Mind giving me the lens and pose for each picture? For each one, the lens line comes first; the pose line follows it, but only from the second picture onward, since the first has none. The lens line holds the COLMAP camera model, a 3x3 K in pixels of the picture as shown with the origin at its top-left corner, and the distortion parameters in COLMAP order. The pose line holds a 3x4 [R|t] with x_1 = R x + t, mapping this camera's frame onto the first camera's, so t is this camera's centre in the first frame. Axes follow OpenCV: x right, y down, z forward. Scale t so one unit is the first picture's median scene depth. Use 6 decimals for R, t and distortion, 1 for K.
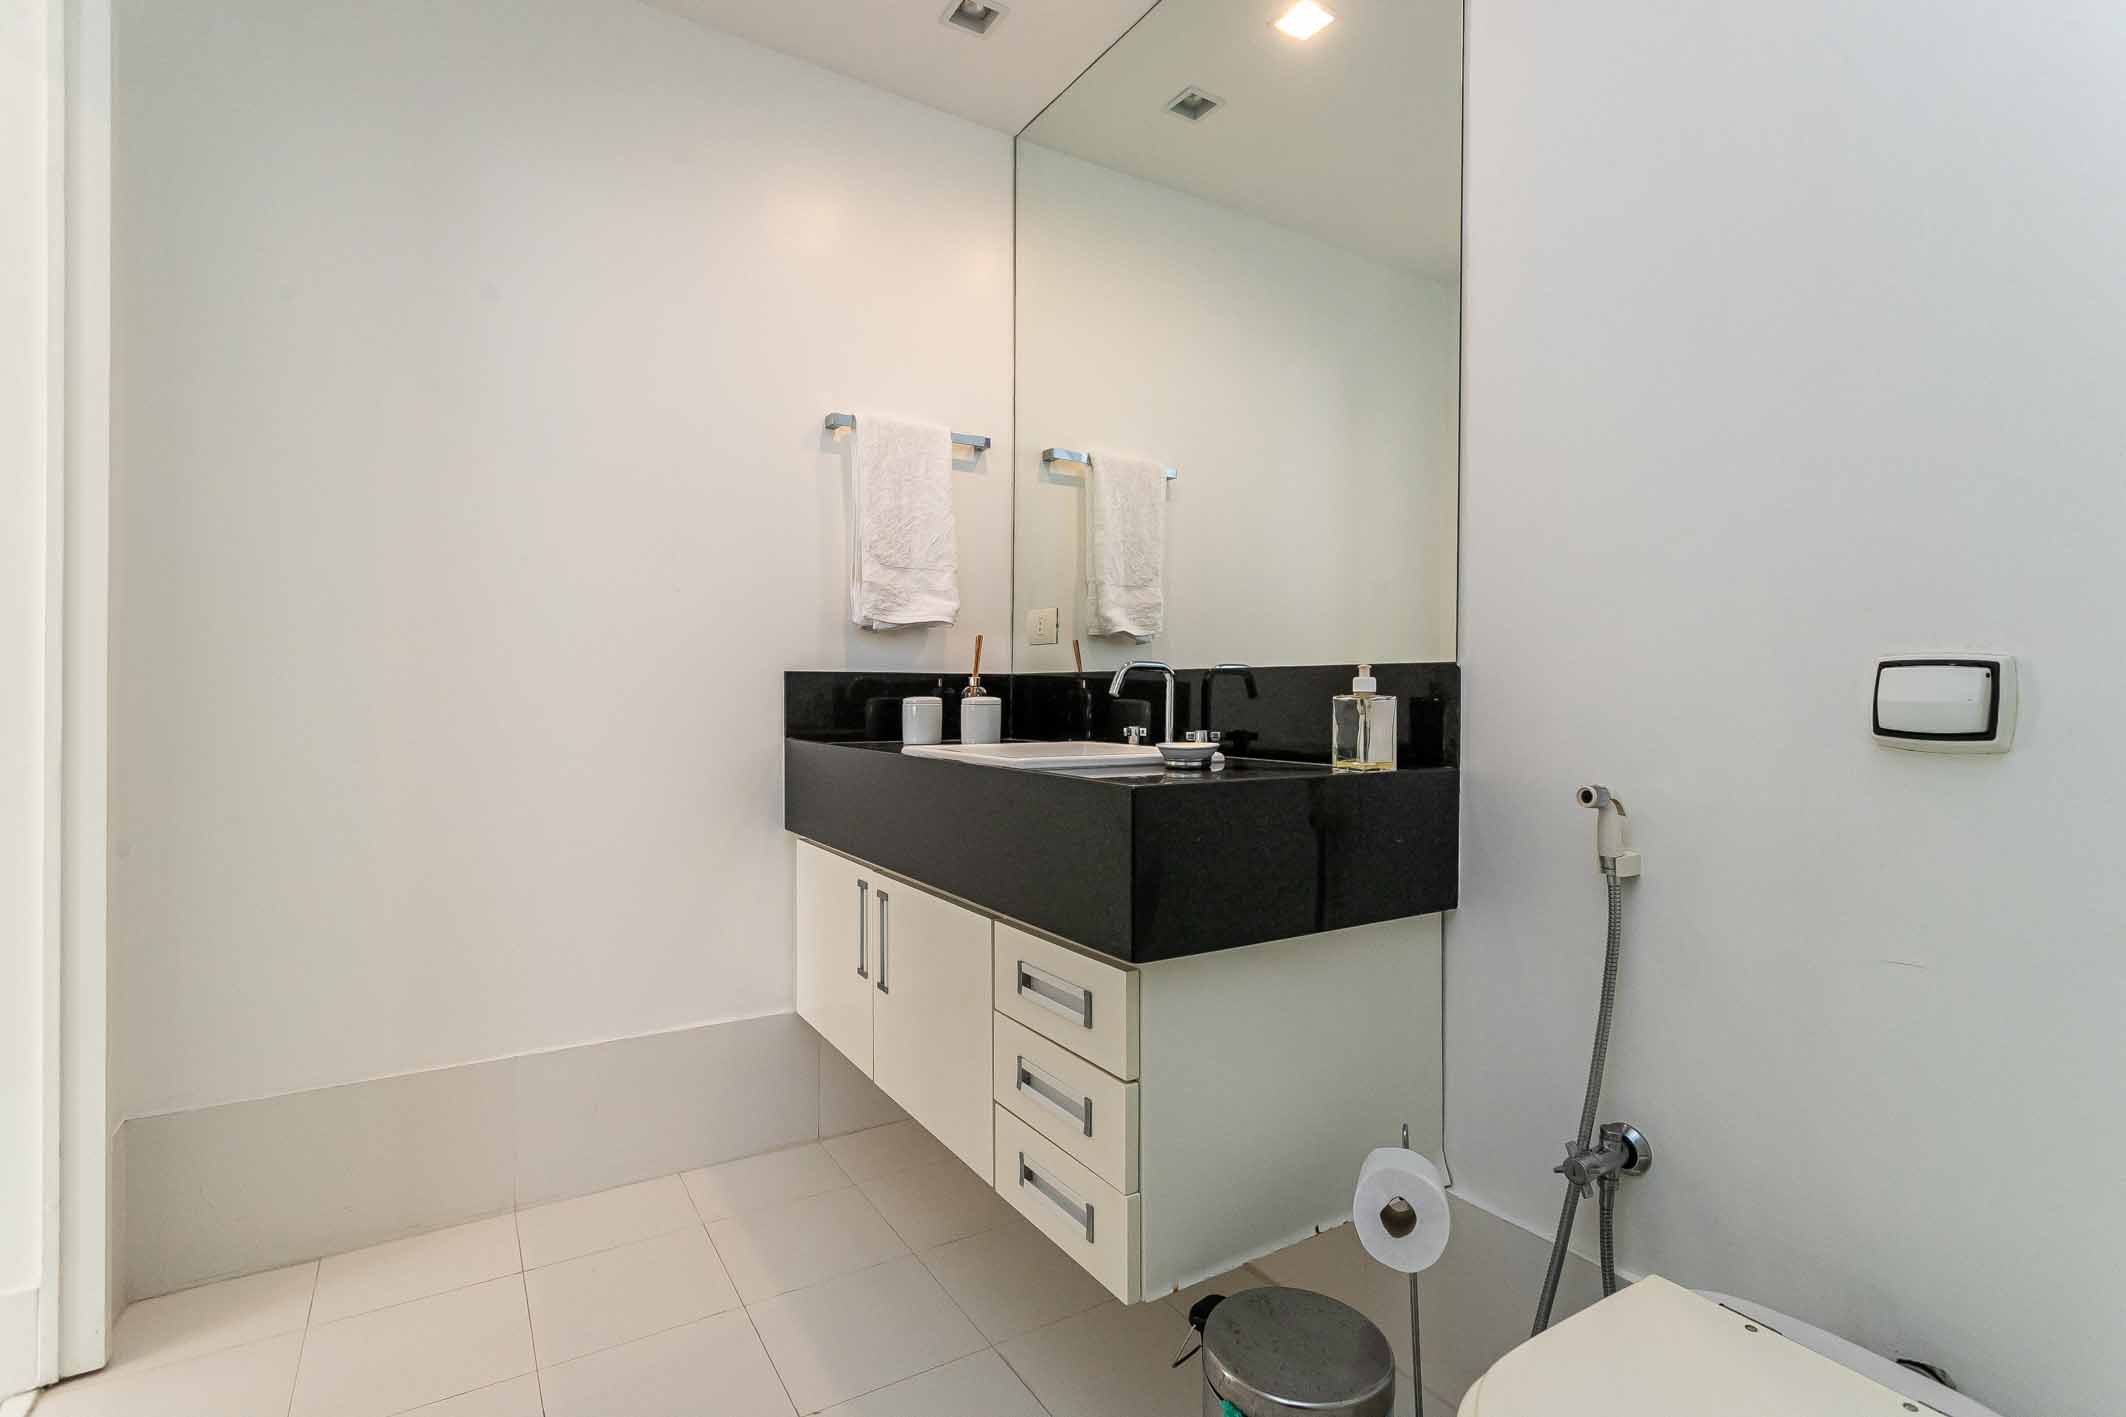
lens RADIAL K [[1004.7, 0, 1057.1], [0, 1004.7, 699.2], [0, 0, 1]] dist [0.004029, 0.000500]
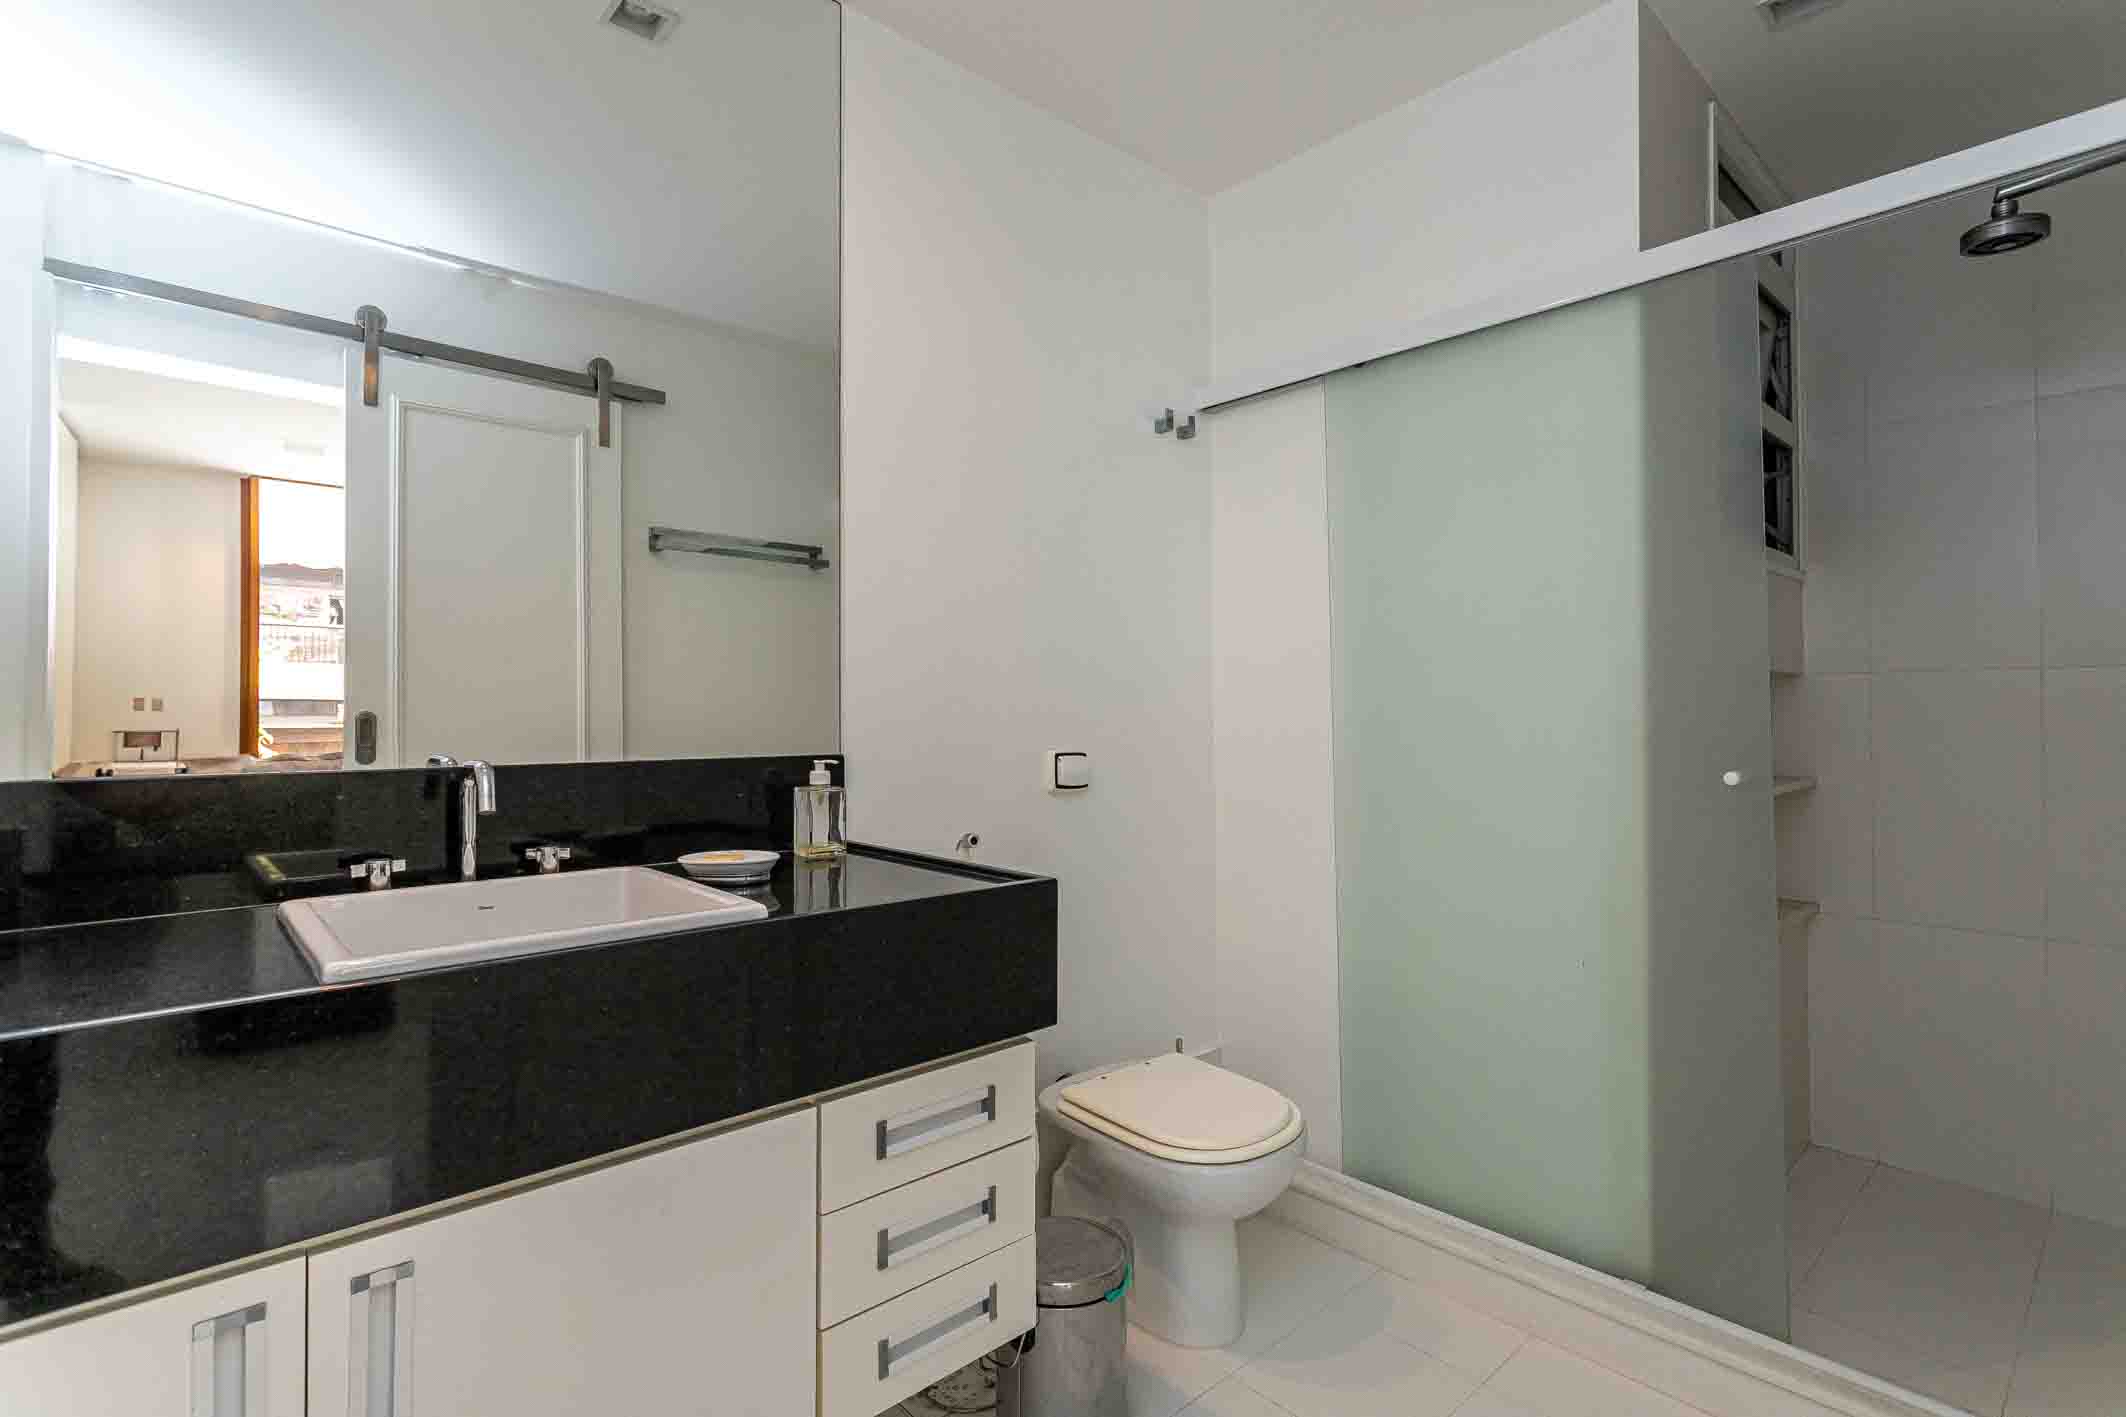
lens RADIAL K [[1004.7, 0, 1057.1], [0, 1004.7, 699.2], [0, 0, 1]] dist [0.004029, 0.000500]
pose [[-0.175059, 0.011184, 0.984494, -0.882343], [0.010248, 0.999902, -0.009537, -0.091502], [-0.984505, 0.008420, -0.175156, 0.952043]]
